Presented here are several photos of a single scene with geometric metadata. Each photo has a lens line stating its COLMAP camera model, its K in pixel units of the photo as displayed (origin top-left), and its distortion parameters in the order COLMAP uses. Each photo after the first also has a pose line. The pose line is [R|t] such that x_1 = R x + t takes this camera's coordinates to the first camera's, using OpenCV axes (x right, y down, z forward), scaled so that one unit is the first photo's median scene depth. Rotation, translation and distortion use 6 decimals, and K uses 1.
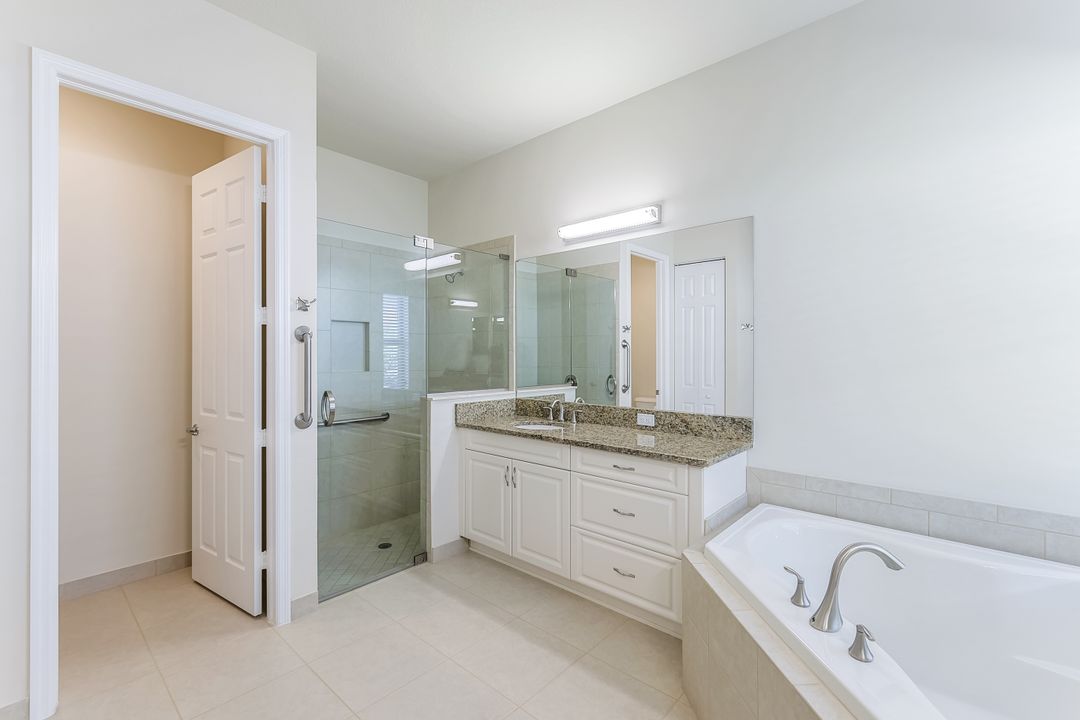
lens RADIAL K [[473.7, 0, 539.3], [0, 473.7, 354.3], [0, 0, 1]] dist [0.003446, 0.000094]
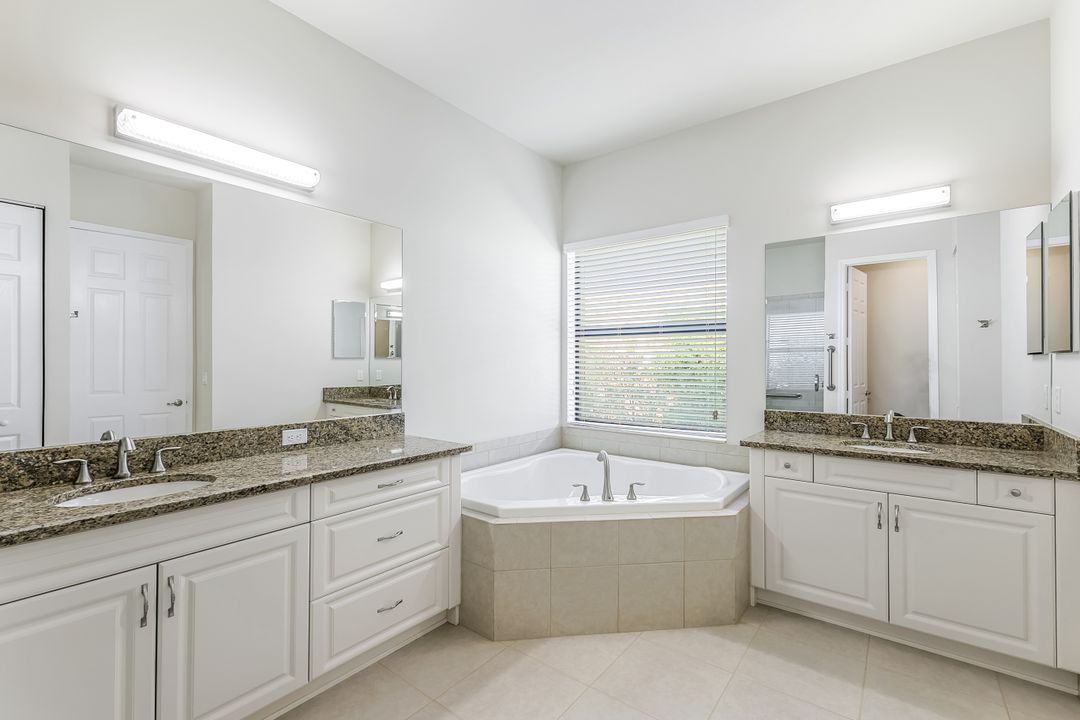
lens RADIAL K [[473.7, 0, 539.3], [0, 473.7, 354.3], [0, 0, 1]] dist [0.003446, 0.000094]
pose [[-0.075575, 0.015524, 0.997019, -0.632316], [-0.003310, 0.999869, -0.015820, 0.014682], [-0.997135, -0.004496, -0.075514, 0.711483]]
